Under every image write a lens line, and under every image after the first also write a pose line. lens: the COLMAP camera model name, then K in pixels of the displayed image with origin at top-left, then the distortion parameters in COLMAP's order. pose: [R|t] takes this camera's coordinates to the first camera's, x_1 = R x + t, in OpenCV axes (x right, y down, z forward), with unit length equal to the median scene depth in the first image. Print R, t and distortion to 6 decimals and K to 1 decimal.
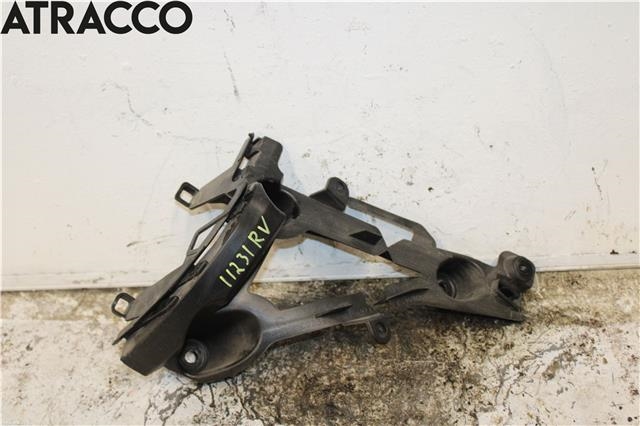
lens RADIAL K [[829.1, 0, 316.9], [0, 829.1, 213.9], [0, 0, 1]] dist [-0.028108, 0.000000]
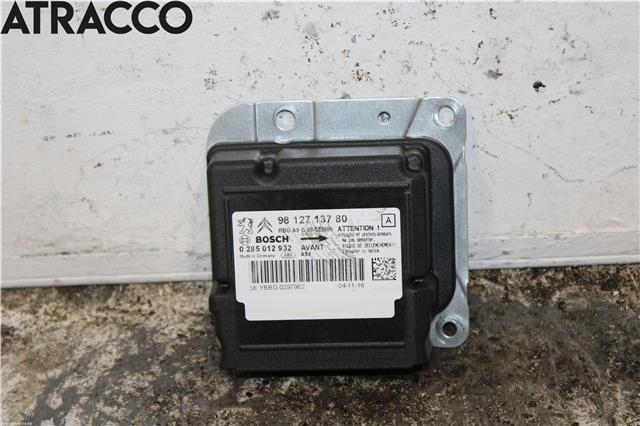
lens RADIAL K [[1443.1, 0, 318.4], [0, 1443.1, 211.1], [0, 0, 1]] dist [0.099595, 0.000000]
pose [[0.999979, -0.006203, 0.001677, 0.012192], [0.006056, 0.997054, 0.076464, -0.024063], [-0.002146, -0.076452, 0.997071, 0.194442]]
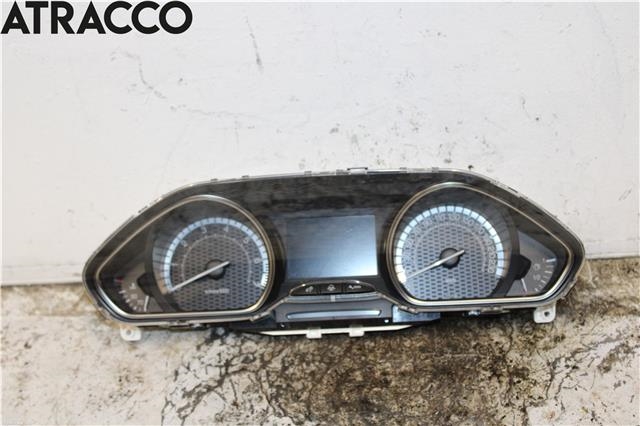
lens RADIAL K [[984.0, 0, 319.6], [0, 984.0, 209.4], [0, 0, 1]] dist [0.010295, 0.000000]
pose [[0.999983, -0.005343, 0.002133, -0.033395], [0.005377, 0.999850, -0.016445, 0.035326], [-0.002045, 0.016456, 0.999863, -0.084474]]
